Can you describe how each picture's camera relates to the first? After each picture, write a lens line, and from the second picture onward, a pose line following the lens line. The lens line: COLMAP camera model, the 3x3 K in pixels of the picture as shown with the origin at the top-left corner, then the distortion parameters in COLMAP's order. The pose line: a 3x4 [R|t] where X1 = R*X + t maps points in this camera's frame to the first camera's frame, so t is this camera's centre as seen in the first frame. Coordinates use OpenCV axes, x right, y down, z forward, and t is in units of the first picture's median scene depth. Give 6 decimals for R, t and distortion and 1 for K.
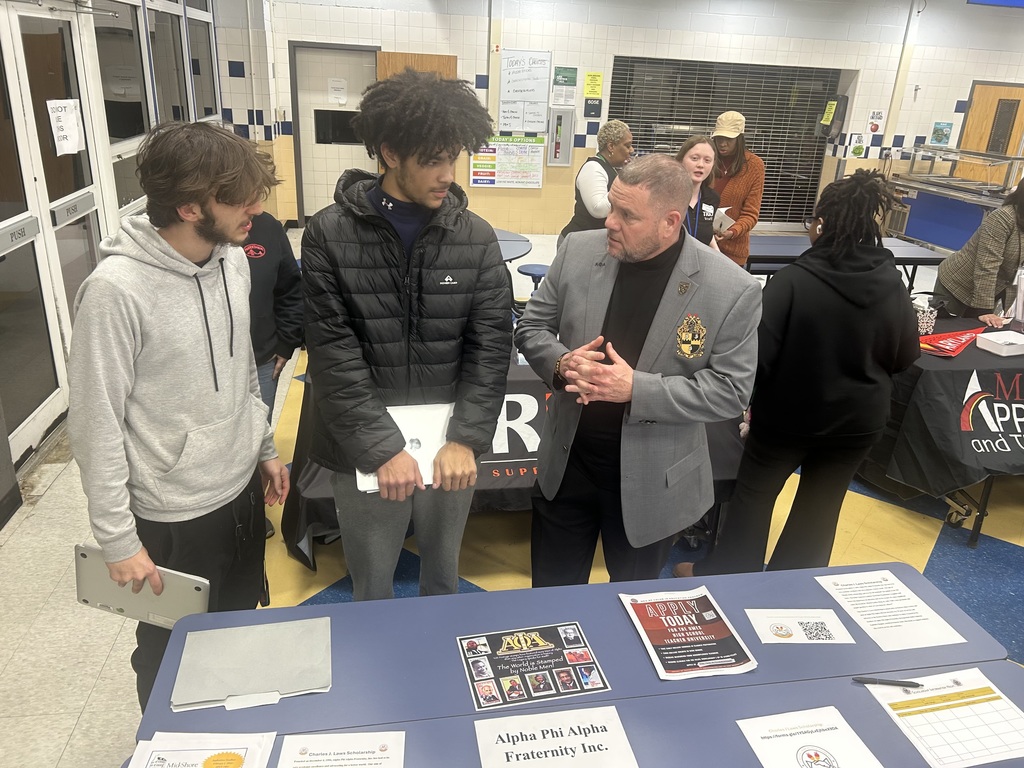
lens RADIAL K [[804.8, 0, 512.0], [0, 804.8, 384.0], [0, 0, 1]] dist [0.025954, 0.002007]
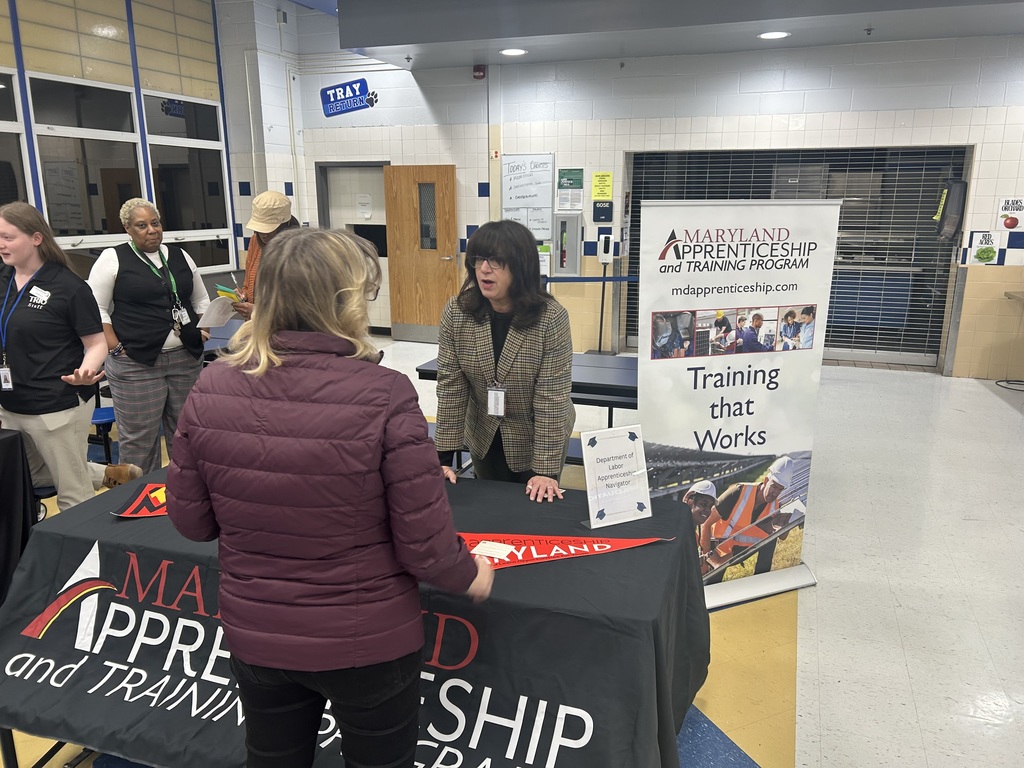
lens RADIAL K [[799.4, 0, 512.0], [0, 799.4, 384.0], [0, 0, 1]] dist [0.085427, -0.108243]
pose [[0.868969, 0.061484, -0.491033, 0.460169], [-0.136875, 0.983404, -0.119088, -0.042375], [0.475561, 0.170694, 0.862963, 0.239773]]
